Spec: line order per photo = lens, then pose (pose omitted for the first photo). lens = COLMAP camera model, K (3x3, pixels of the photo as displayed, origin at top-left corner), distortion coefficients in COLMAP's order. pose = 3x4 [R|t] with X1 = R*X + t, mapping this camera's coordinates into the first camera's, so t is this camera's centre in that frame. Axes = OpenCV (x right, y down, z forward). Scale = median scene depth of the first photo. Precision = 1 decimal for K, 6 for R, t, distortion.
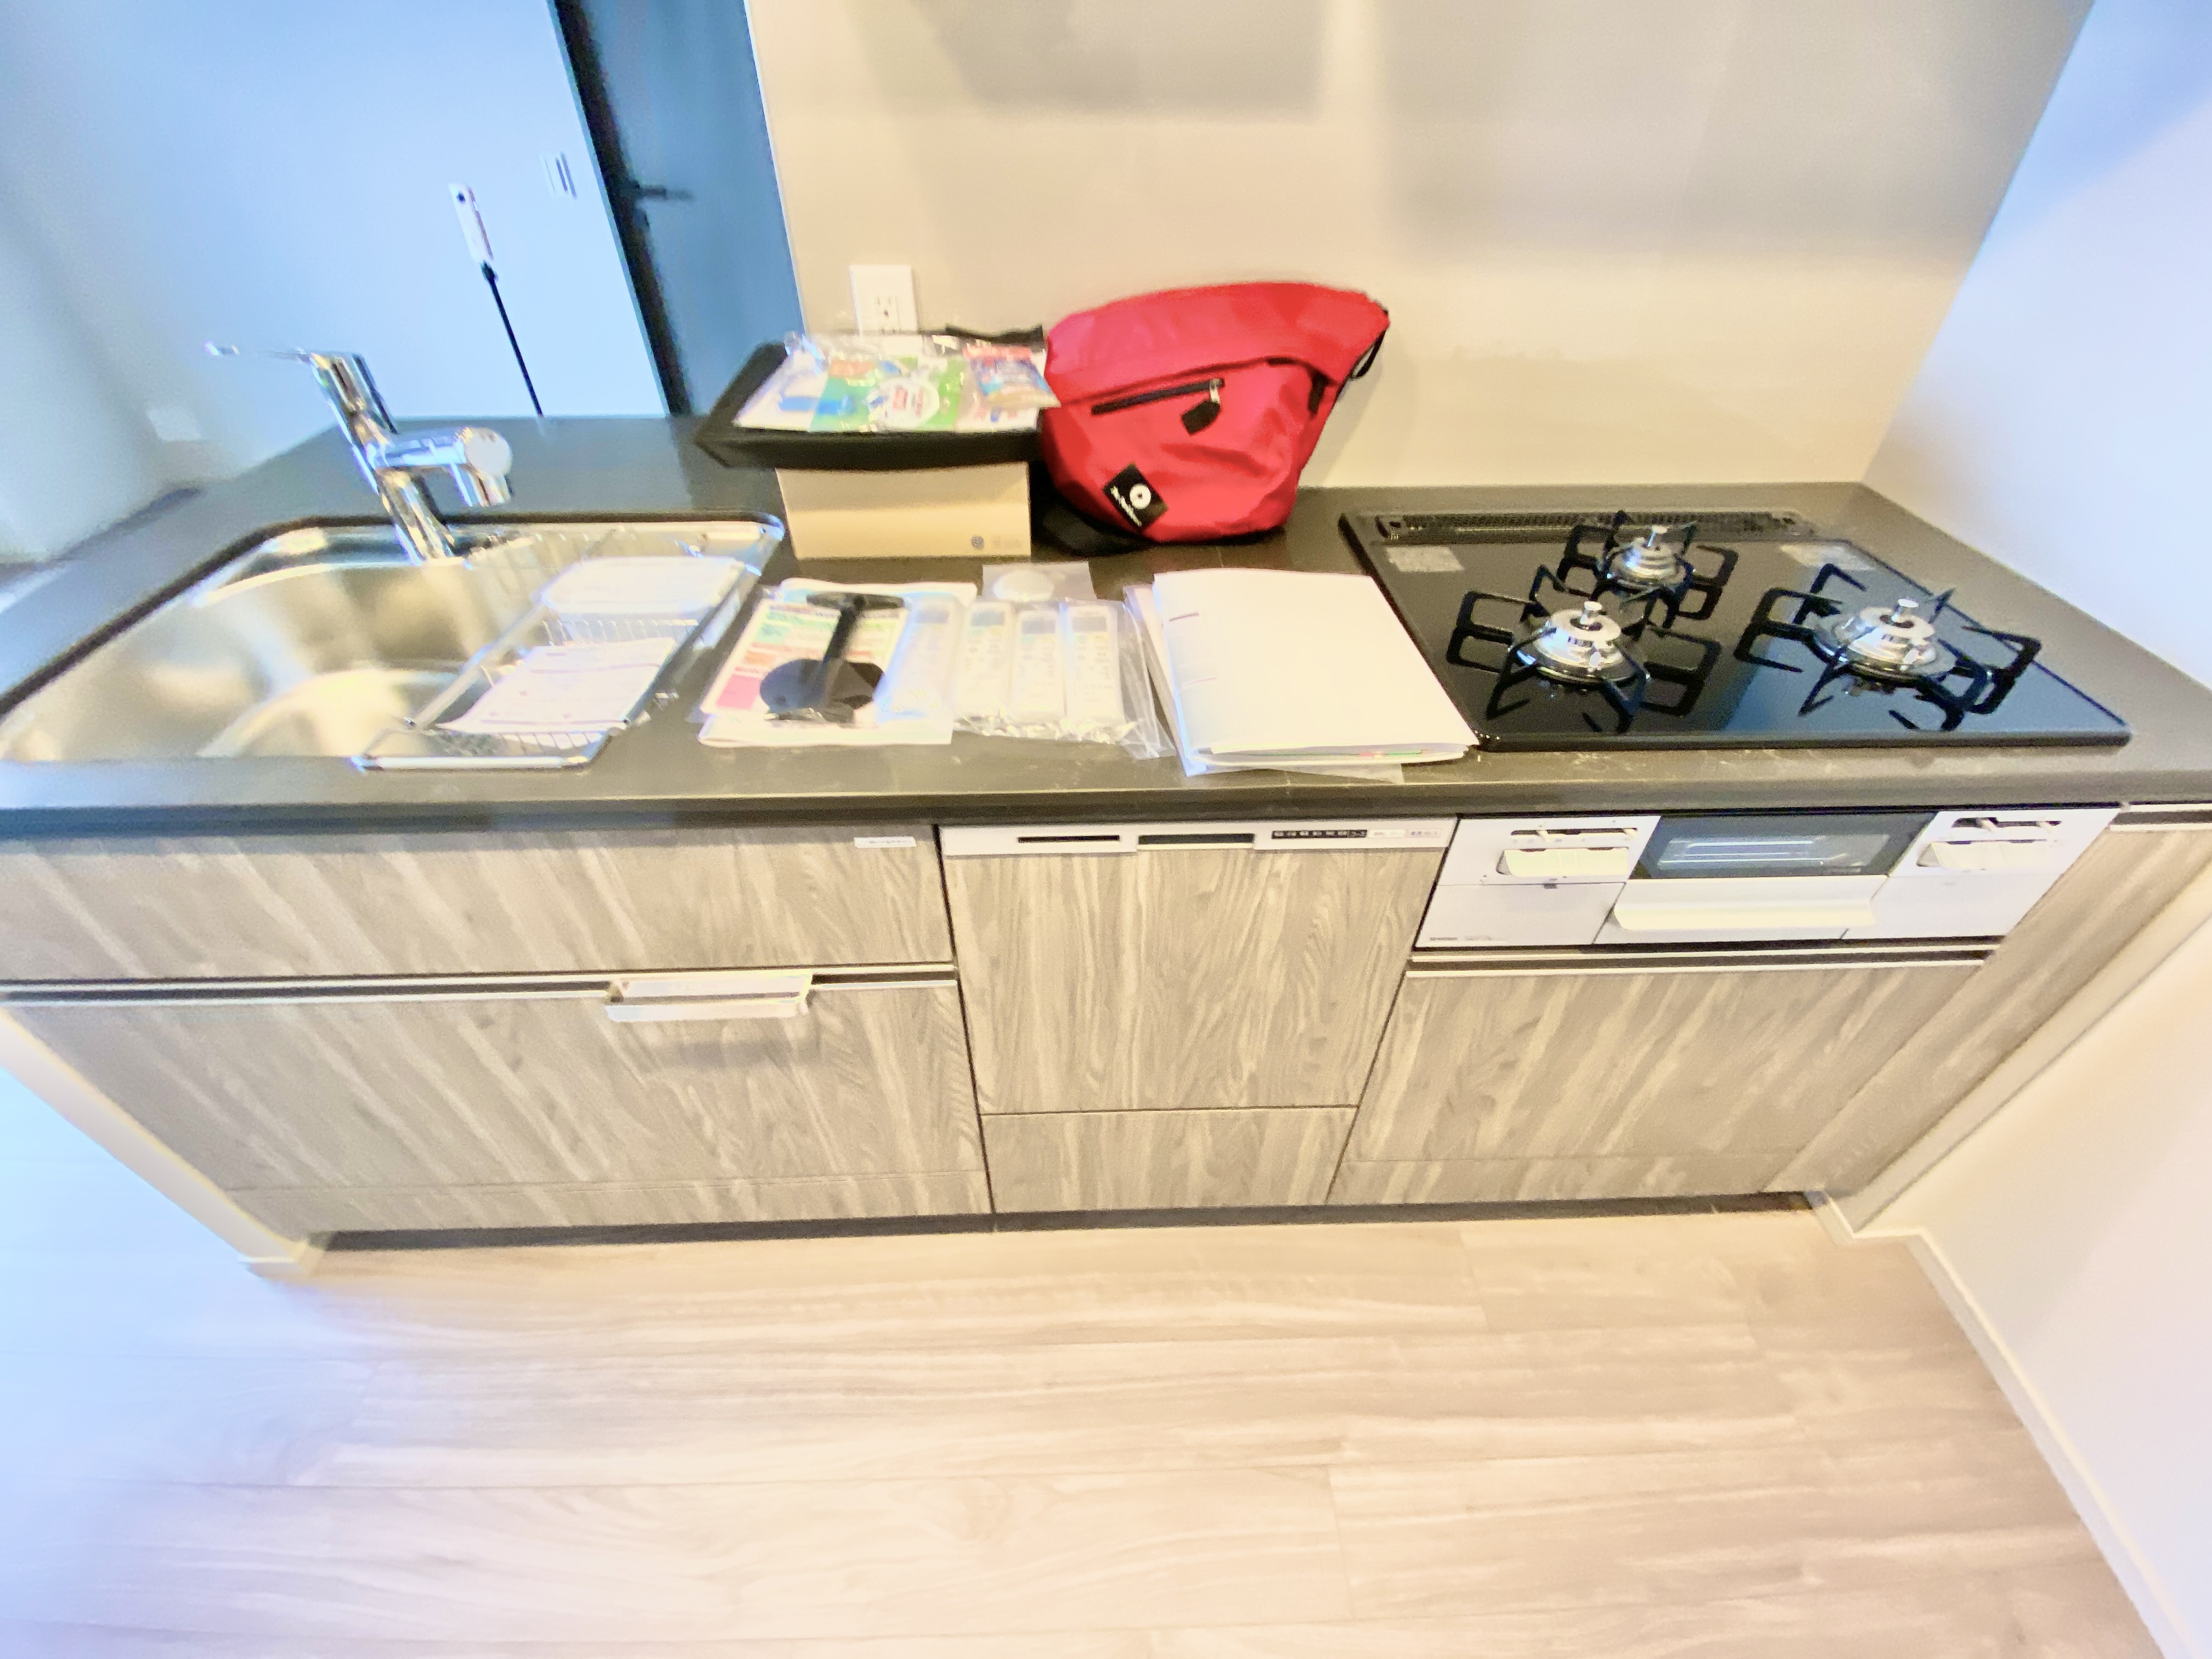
lens RADIAL K [[916.6, 0, 1110.8], [0, 916.6, 834.8], [0, 0, 1]] dist [0.000420, -0.002296]
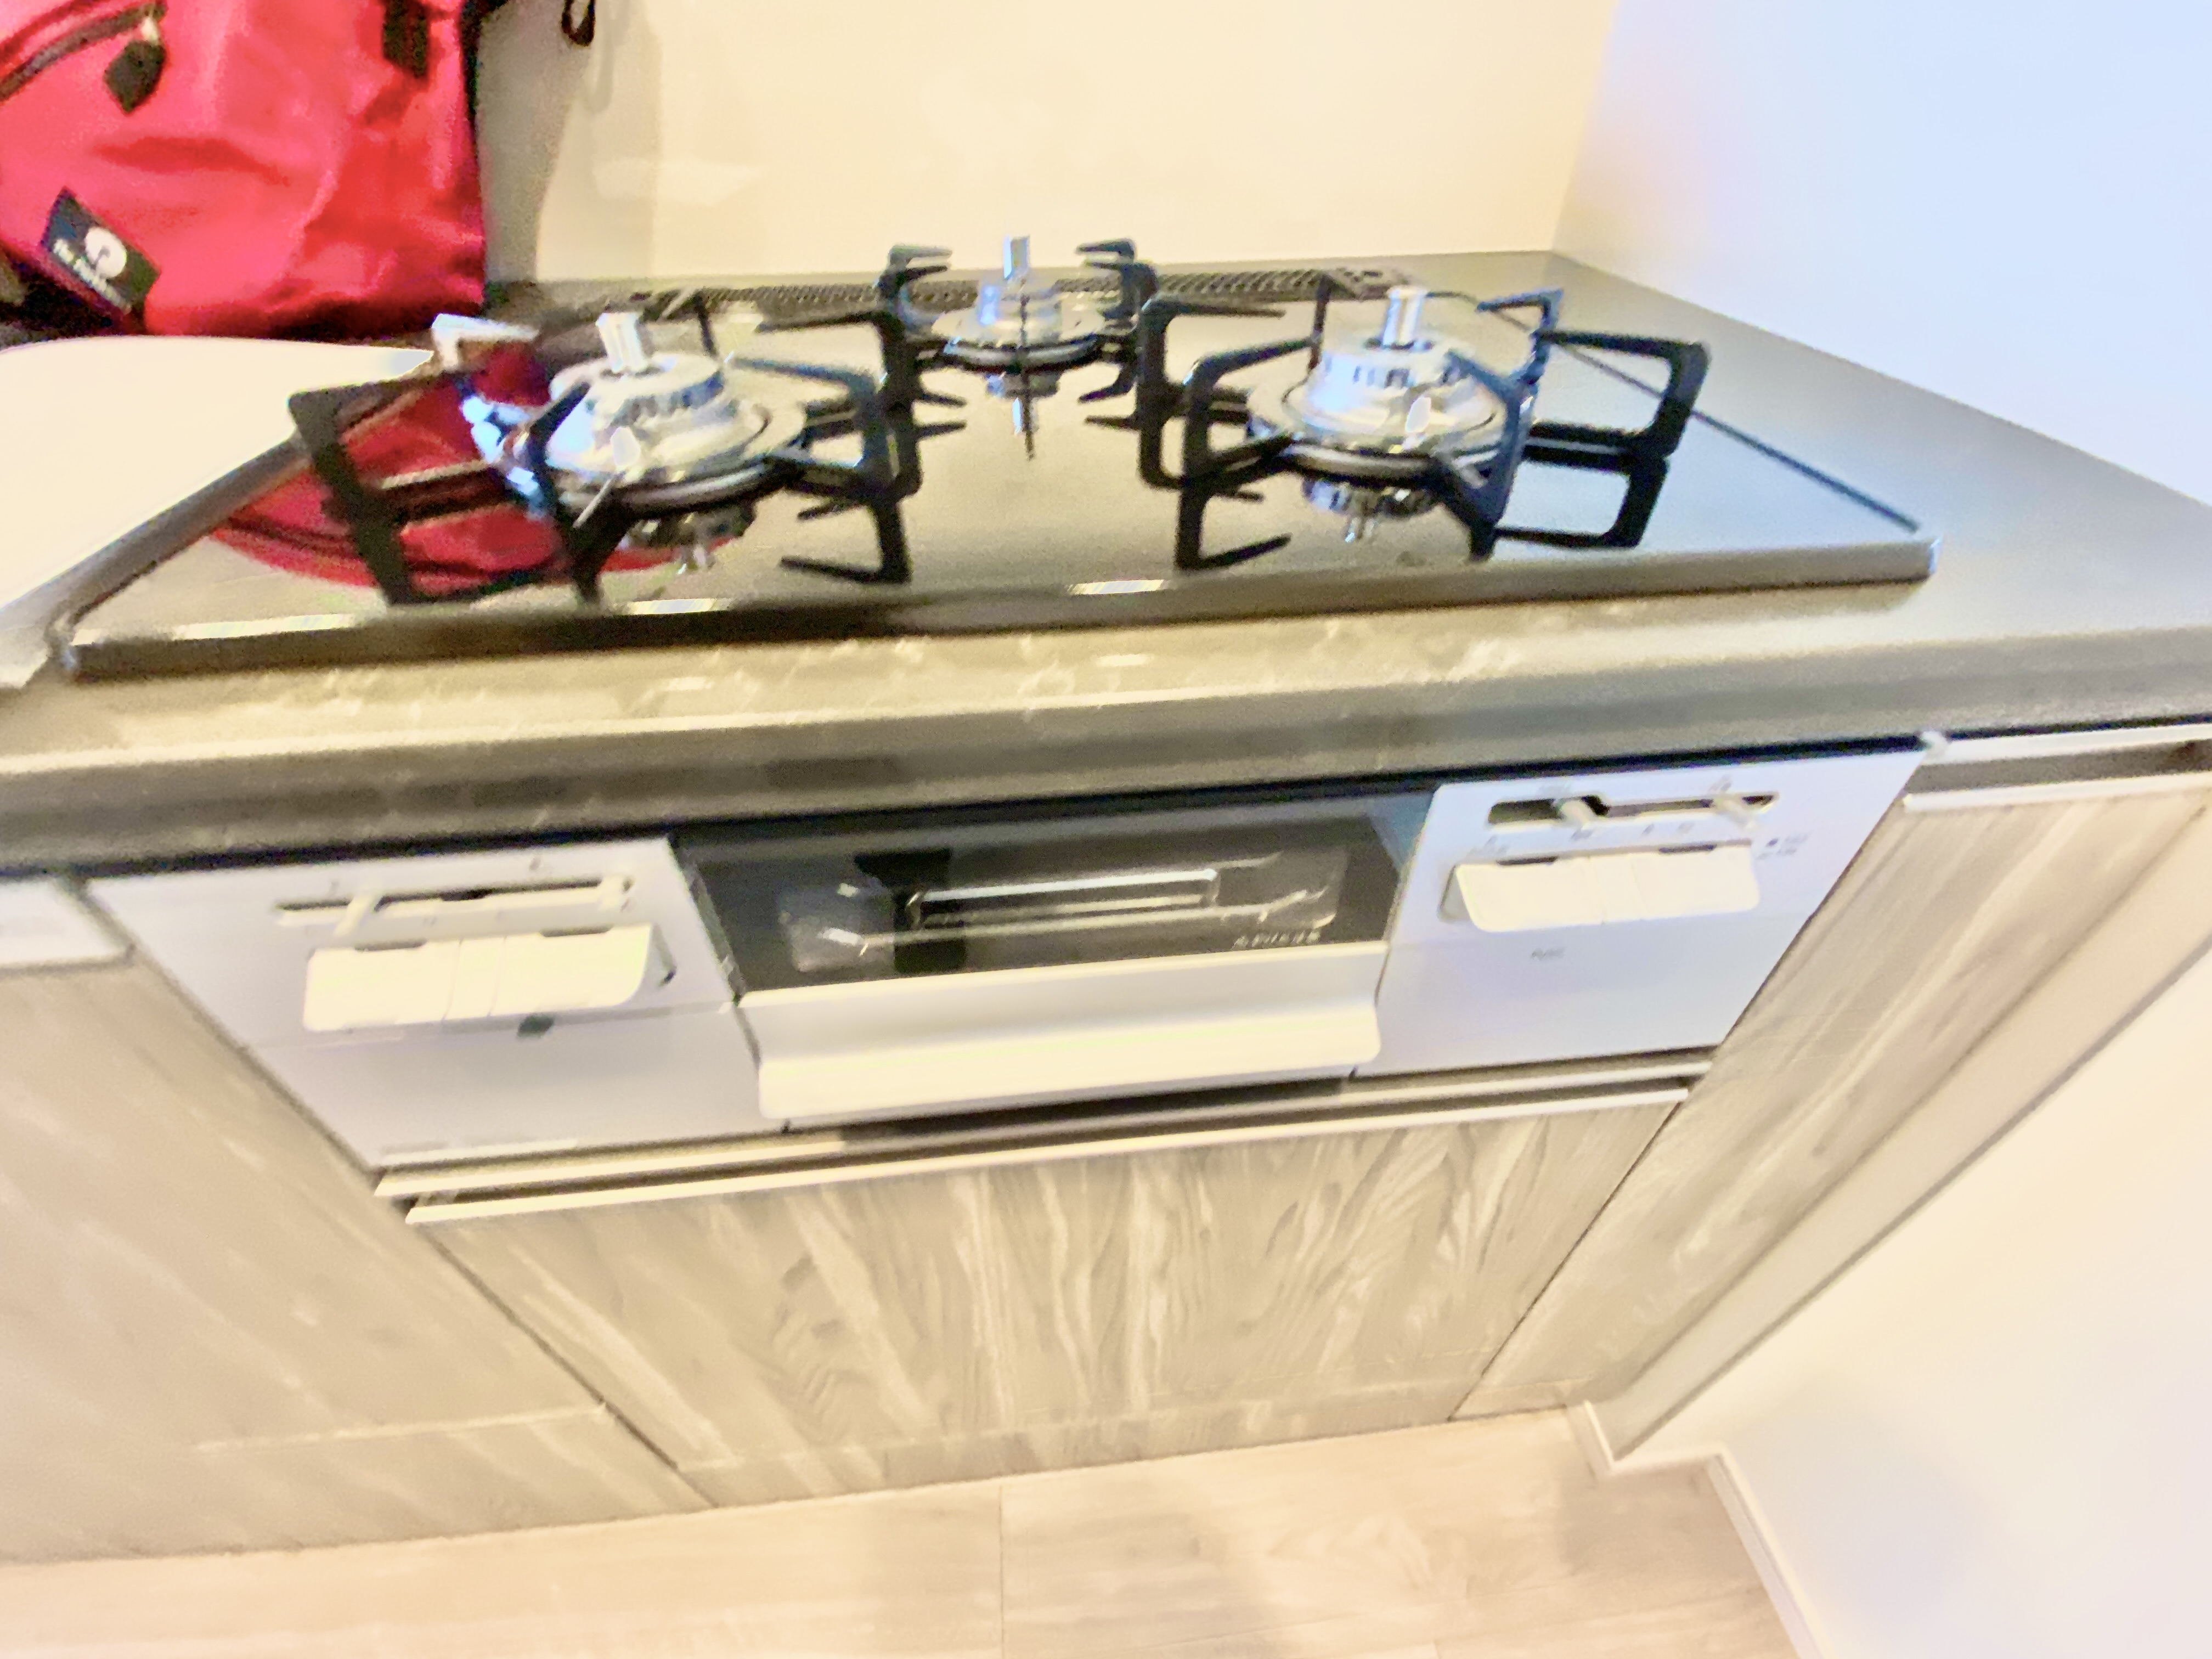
lens RADIAL K [[916.6, 0, 1094.9], [0, 916.6, 825.3], [0, 0, 1]] dist [0.000420, -0.002296]
pose [[0.997497, -0.055459, 0.043855, 0.634387], [0.055932, 0.998388, -0.009628, -0.011853], [-0.043250, 0.012056, 0.998992, 0.541550]]
